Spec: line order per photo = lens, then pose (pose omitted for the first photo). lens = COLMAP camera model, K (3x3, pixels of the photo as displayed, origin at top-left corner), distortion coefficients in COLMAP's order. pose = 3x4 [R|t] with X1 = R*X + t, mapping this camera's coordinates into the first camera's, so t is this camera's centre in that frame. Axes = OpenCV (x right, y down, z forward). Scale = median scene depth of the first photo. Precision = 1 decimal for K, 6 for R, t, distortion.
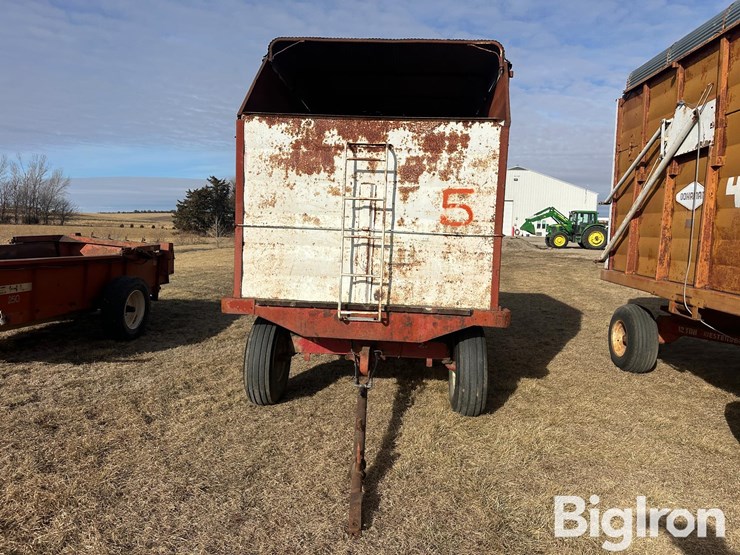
lens RADIAL K [[514.2, 0, 379.3], [0, 514.2, 269.9], [0, 0, 1]] dist [0.078083, -0.096101]
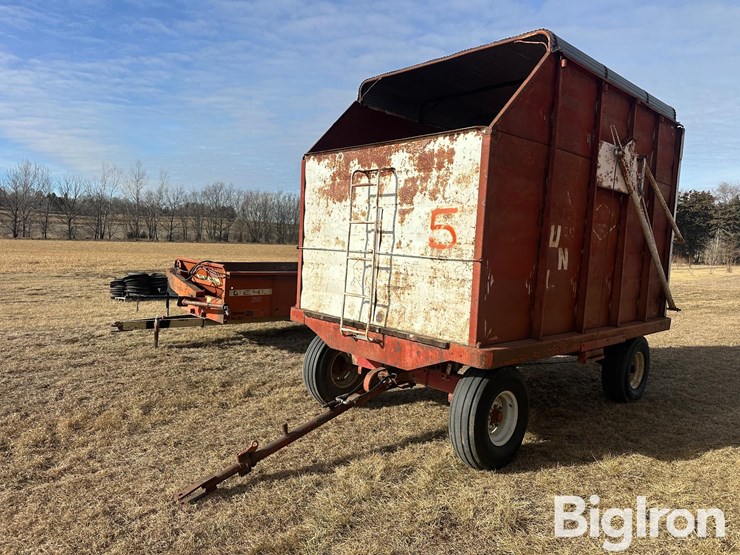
lens RADIAL K [[514.2, 0, 369.2], [0, 514.2, 273.8], [0, 0, 1]] dist [0.078083, -0.096101]
pose [[0.725776, 0.037767, -0.686893, 0.681668], [-0.061155, 0.998081, -0.009739, -0.024166], [0.685207, 0.049075, 0.726693, 0.246404]]
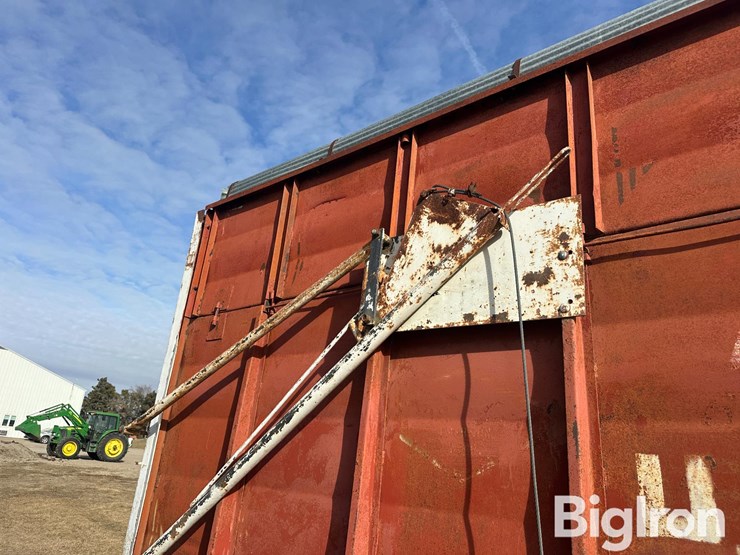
lens RADIAL K [[514.2, 0, 359.0], [0, 514.2, 272.6], [0, 0, 1]] dist [0.078083, -0.096101]
pose [[0.590839, 0.292495, 0.751902, -0.617393], [-0.000440, 0.932084, -0.362241, -0.160347], [-0.806789, 0.213696, 0.550840, 1.275128]]
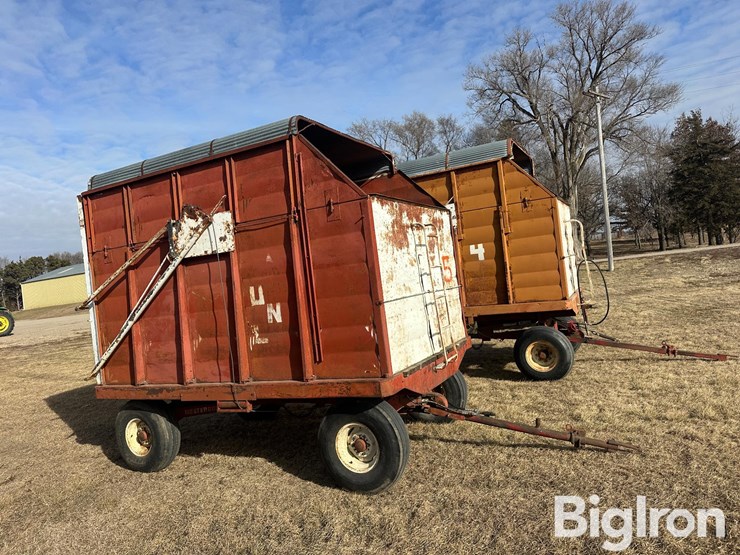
lens RADIAL K [[514.2, 0, 363.7], [0, 514.2, 274.9], [0, 0, 1]] dist [0.078083, -0.096101]
pose [[0.398648, -0.075598, 0.913983, -1.209468], [0.196519, 0.980489, -0.004616, -0.142904], [-0.895801, 0.181455, 0.405726, 0.631529]]
